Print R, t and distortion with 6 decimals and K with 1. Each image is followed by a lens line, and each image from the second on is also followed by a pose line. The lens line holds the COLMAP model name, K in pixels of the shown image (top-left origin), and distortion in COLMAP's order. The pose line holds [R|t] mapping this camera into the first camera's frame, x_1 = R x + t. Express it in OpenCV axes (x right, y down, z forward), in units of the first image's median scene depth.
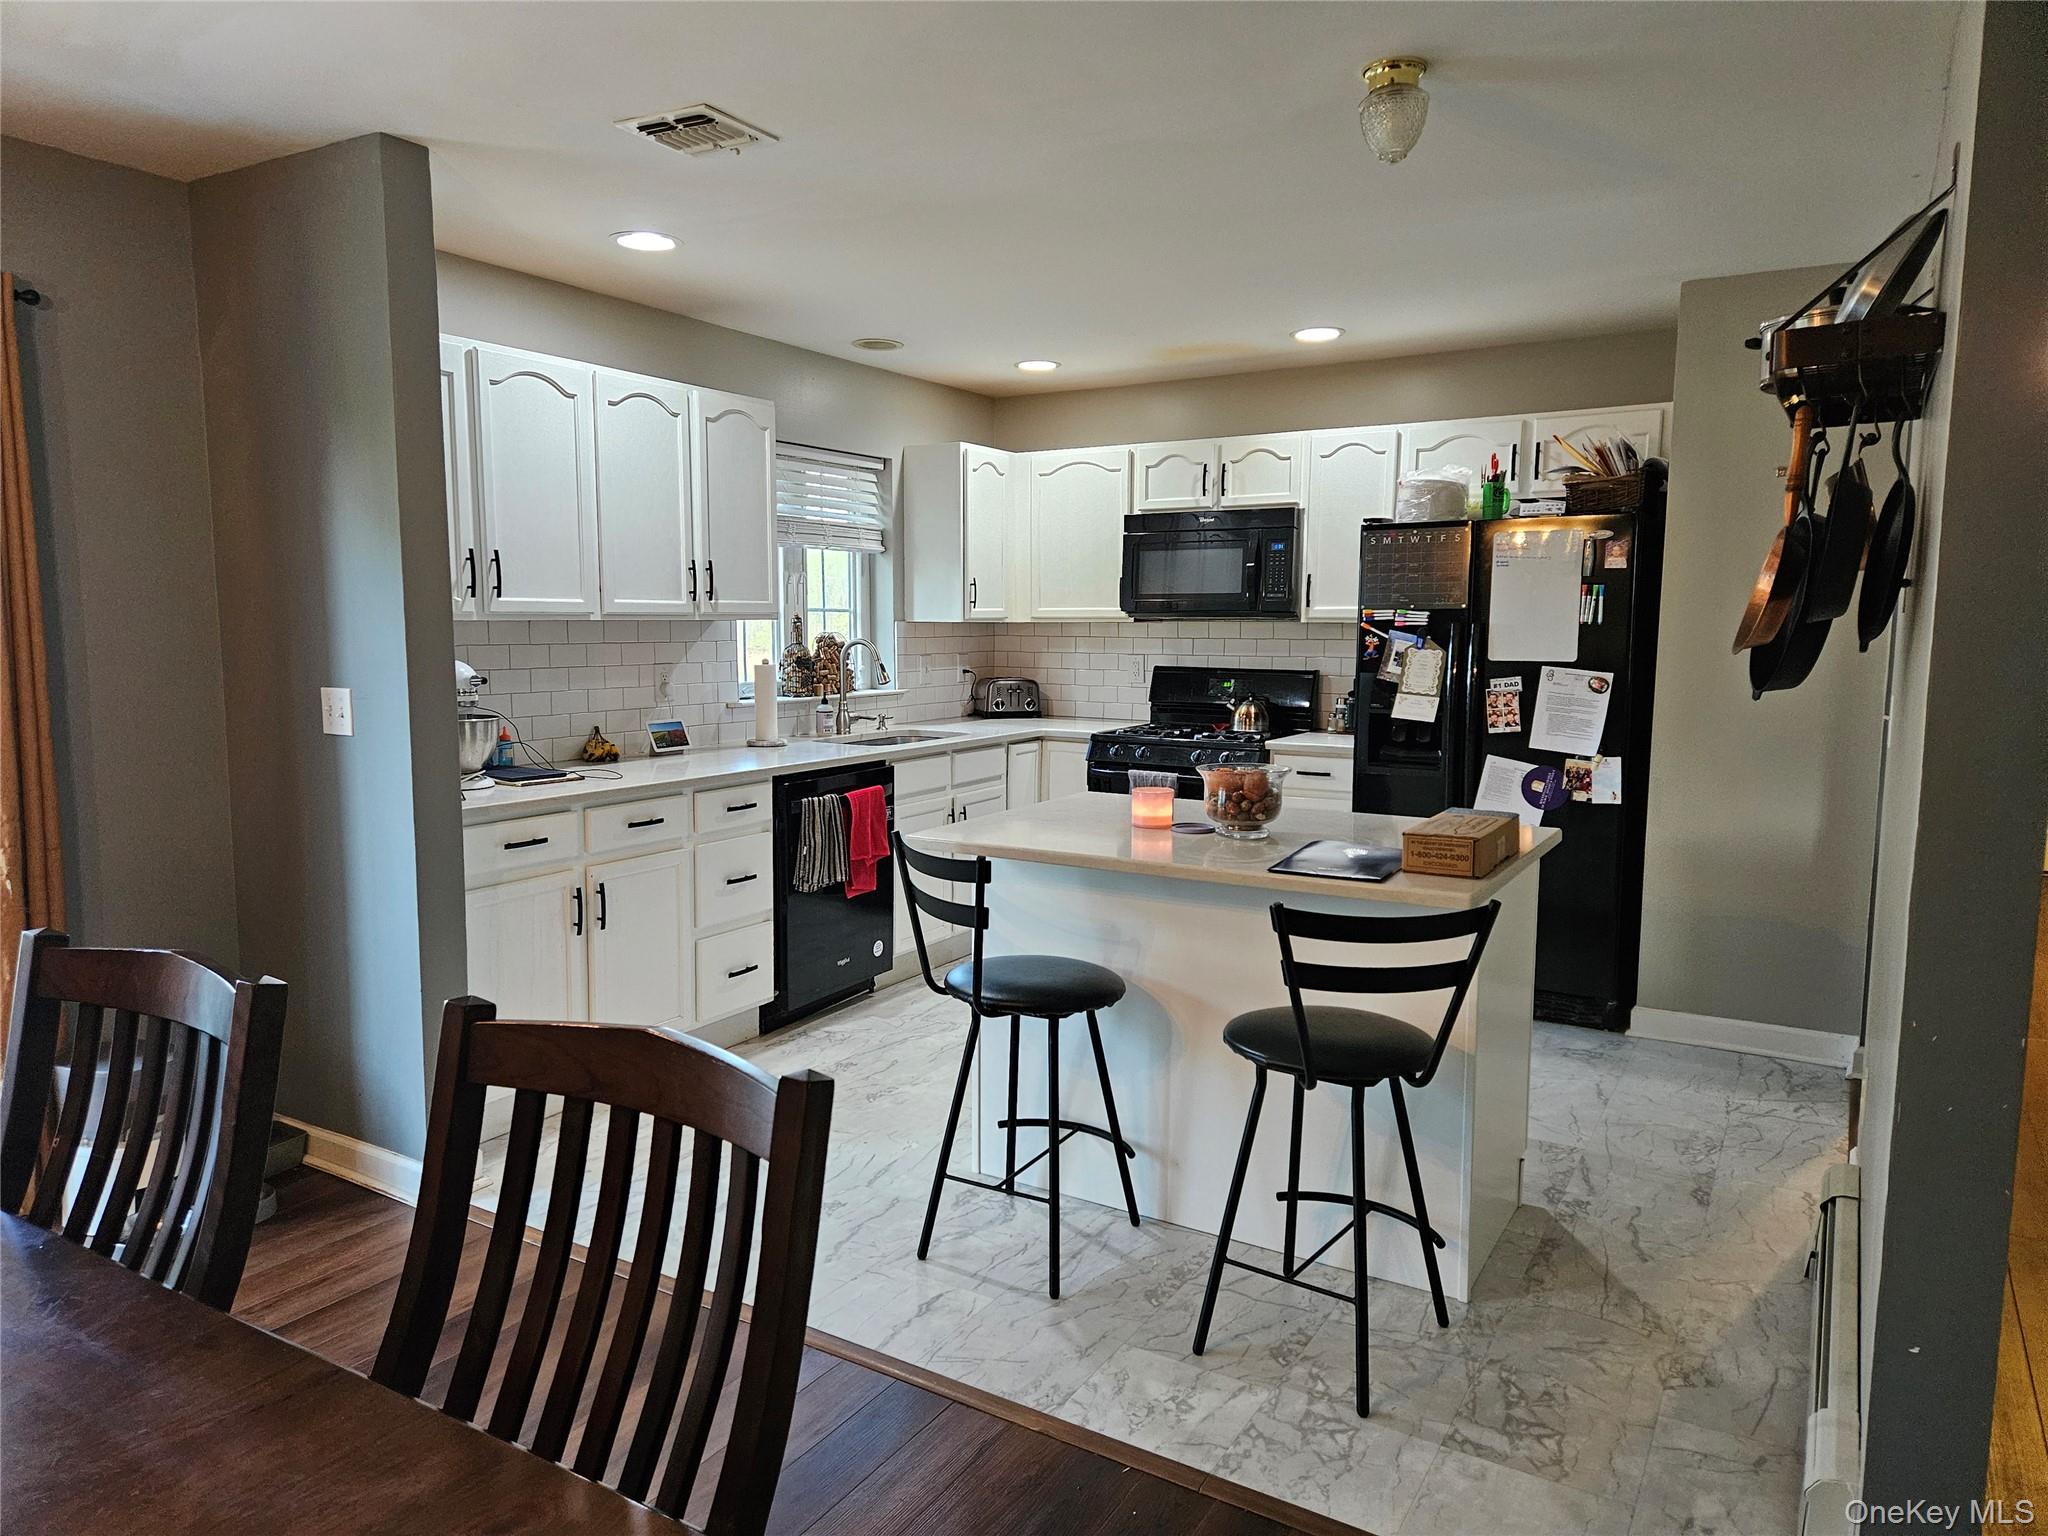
lens RADIAL K [[1373.3, 0, 1012.3], [0, 1373.3, 769.8], [0, 0, 1]] dist [0.069448, -0.043730]
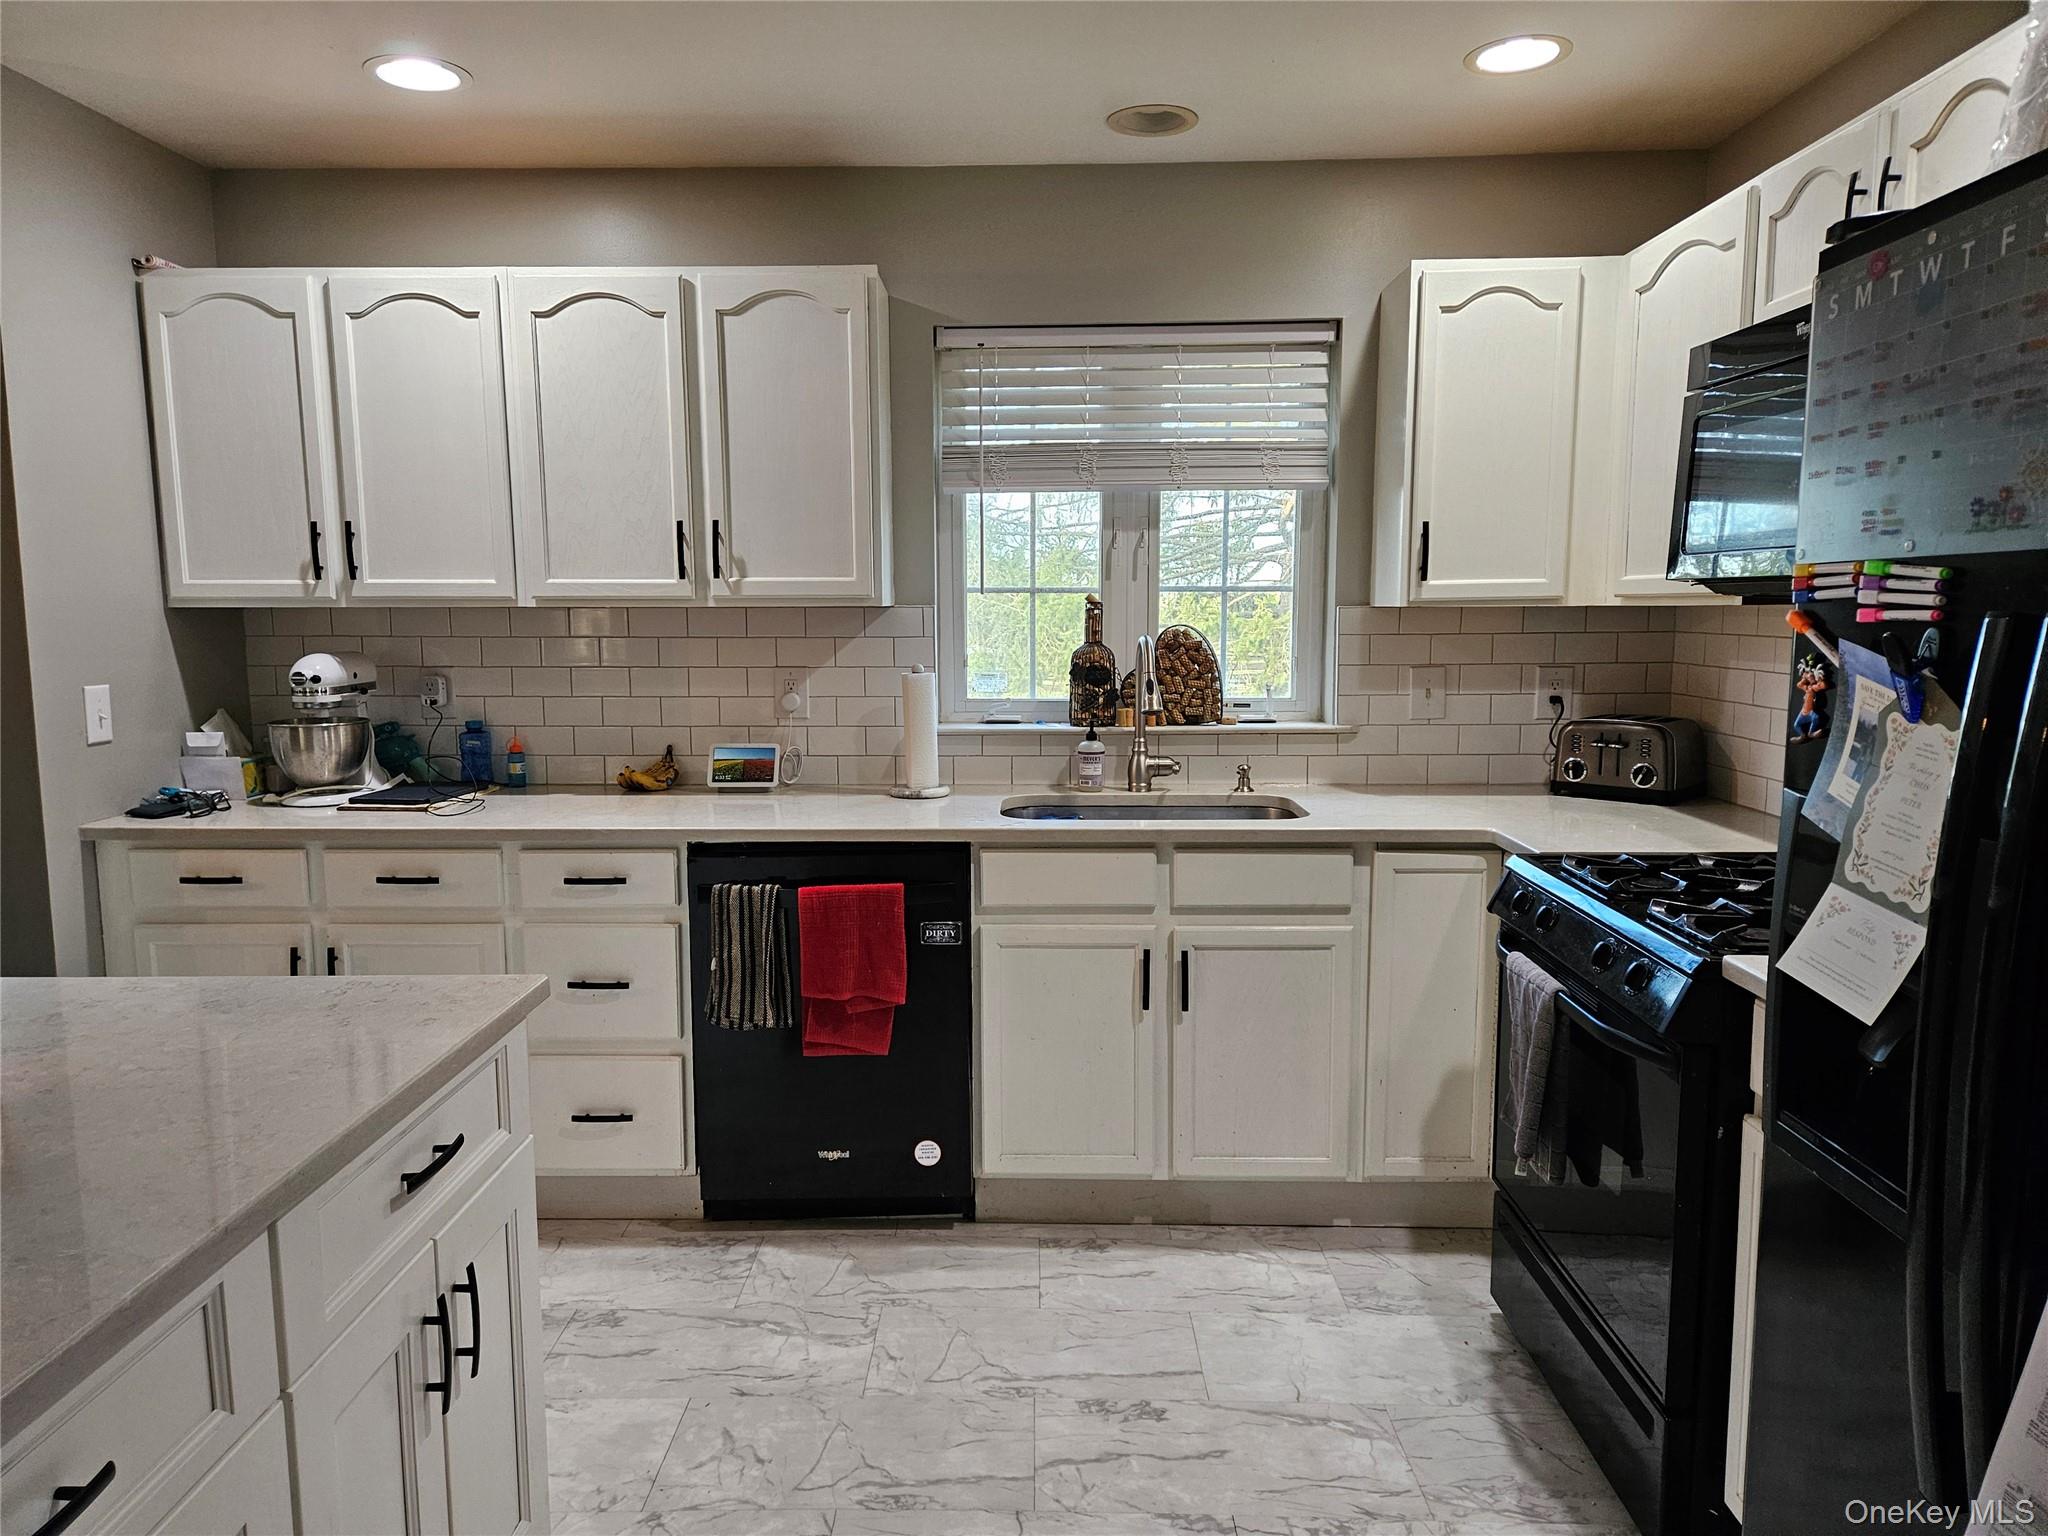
lens RADIAL K [[1373.3, 0, 1016.7], [0, 1373.3, 765.9], [0, 0, 1]] dist [0.069448, -0.043730]
pose [[0.486728, 0.097343, -0.868113, 0.431696], [-0.091560, 0.993983, 0.060122, -0.078302], [0.868742, 0.050221, 0.492712, 0.737362]]
